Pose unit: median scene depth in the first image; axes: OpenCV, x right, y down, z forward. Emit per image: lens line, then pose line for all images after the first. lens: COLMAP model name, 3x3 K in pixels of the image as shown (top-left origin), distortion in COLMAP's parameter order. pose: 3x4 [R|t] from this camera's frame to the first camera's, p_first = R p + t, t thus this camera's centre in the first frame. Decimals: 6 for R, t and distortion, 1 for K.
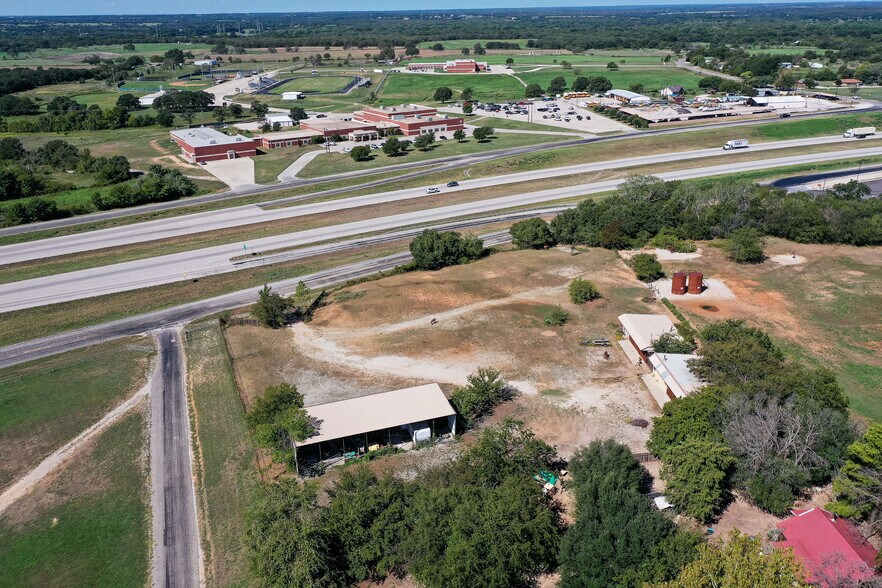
lens RADIAL K [[694.5, 0, 440.6], [0, 694.5, 295.0], [0, 0, 1]] dist [0.006763, 0.005943]
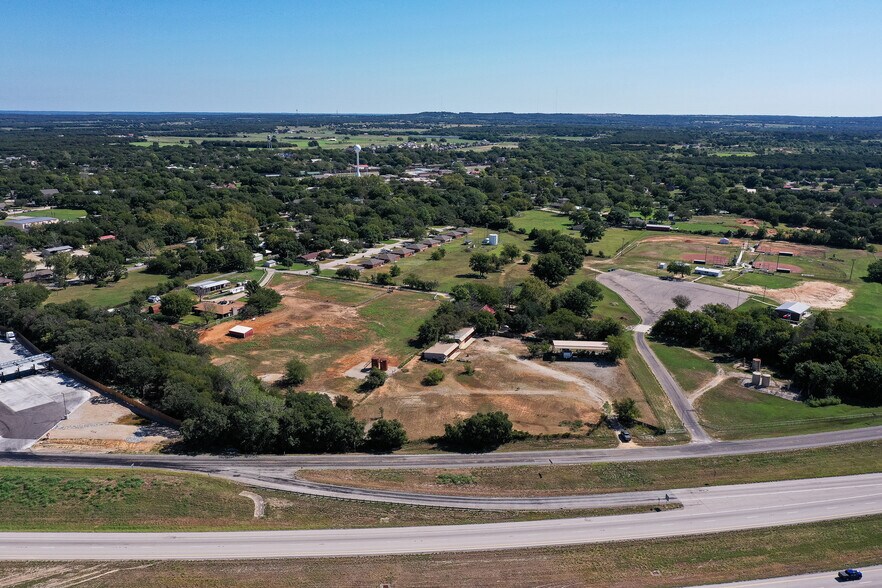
lens RADIAL K [[694.5, 0, 439.2], [0, 694.5, 293.8], [0, 0, 1]] dist [0.006763, 0.005943]
pose [[-0.909268, -0.096872, 0.404780, -0.359929], [0.163626, 0.811031, 0.561653, -0.866726], [-0.382698, 0.576926, -0.721594, 1.651441]]
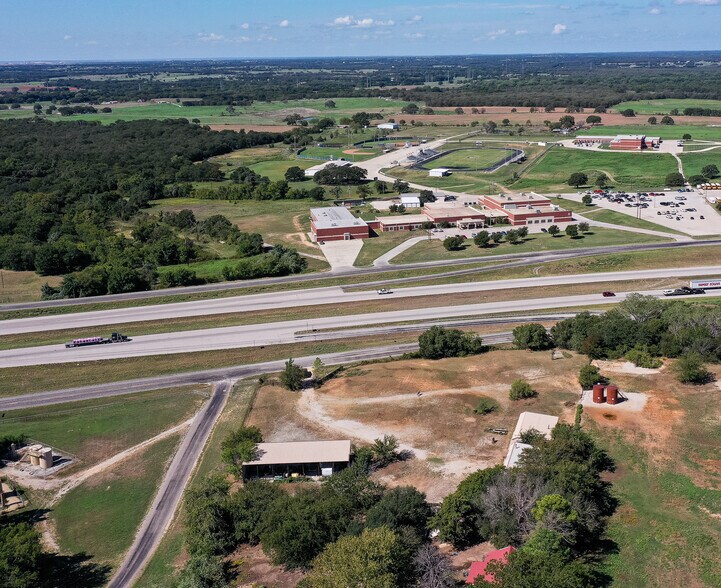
lens RADIAL K [[801.8, 0, 433.3], [0, 801.8, 236.1], [0, 0, 1]] dist [0.005366, 0.000000]
pose [[0.955645, 0.065950, -0.287044, 0.359714], [-0.111120, 0.983315, -0.144026, -0.042663], [0.272756, 0.169534, 0.947028, -0.369266]]
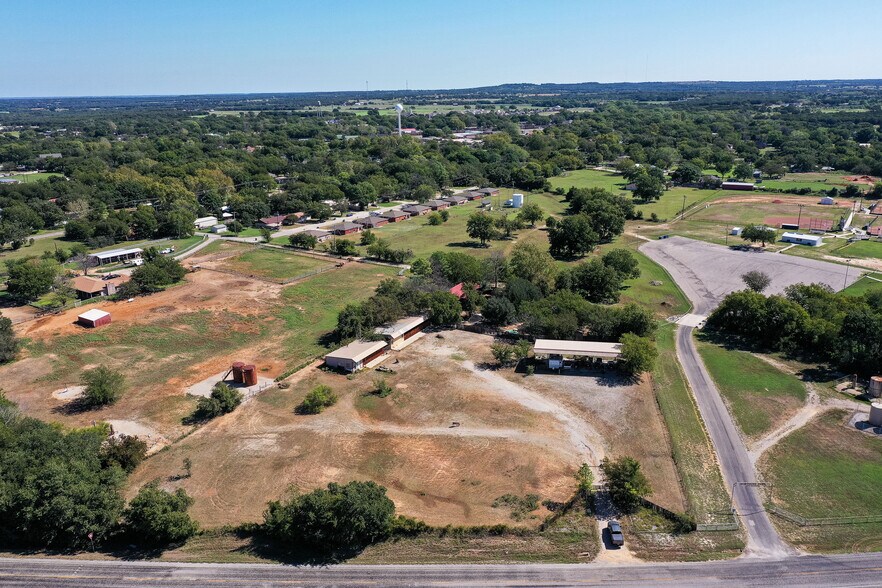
lens RADIAL K [[694.5, 0, 439.3], [0, 694.5, 292.0], [0, 0, 1]] dist [0.006763, 0.005943]
pose [[-0.853927, -0.117121, 0.507042, -0.349323], [0.224567, 0.796018, 0.562073, -0.524520], [-0.469444, 0.593834, -0.653440, 1.185485]]
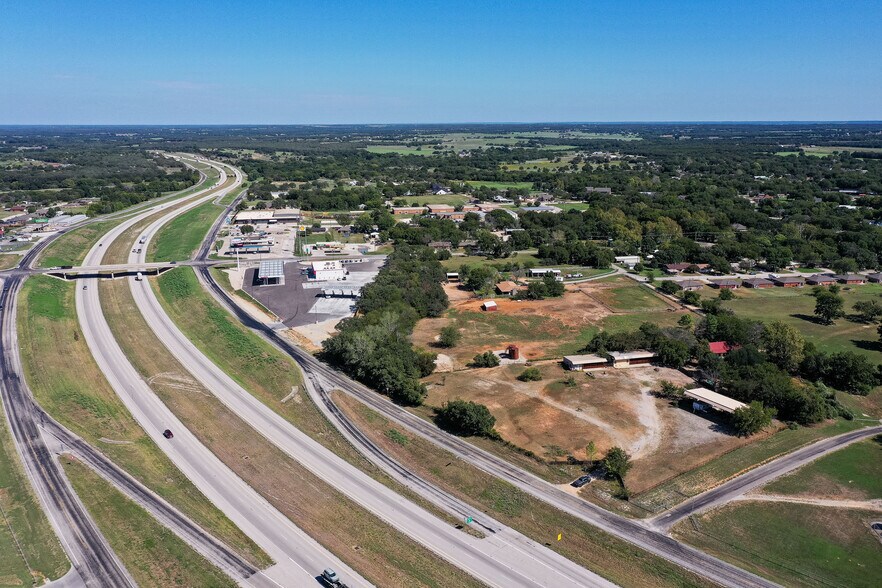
lens RADIAL K [[694.5, 0, 443.7], [0, 694.5, 292.2], [0, 0, 1]] dist [0.006763, 0.005943]
pose [[-0.189490, -0.221447, 0.956585, -1.072237], [0.375294, 0.883929, 0.278969, -0.592537], [-0.907330, 0.411862, -0.084388, 1.002641]]
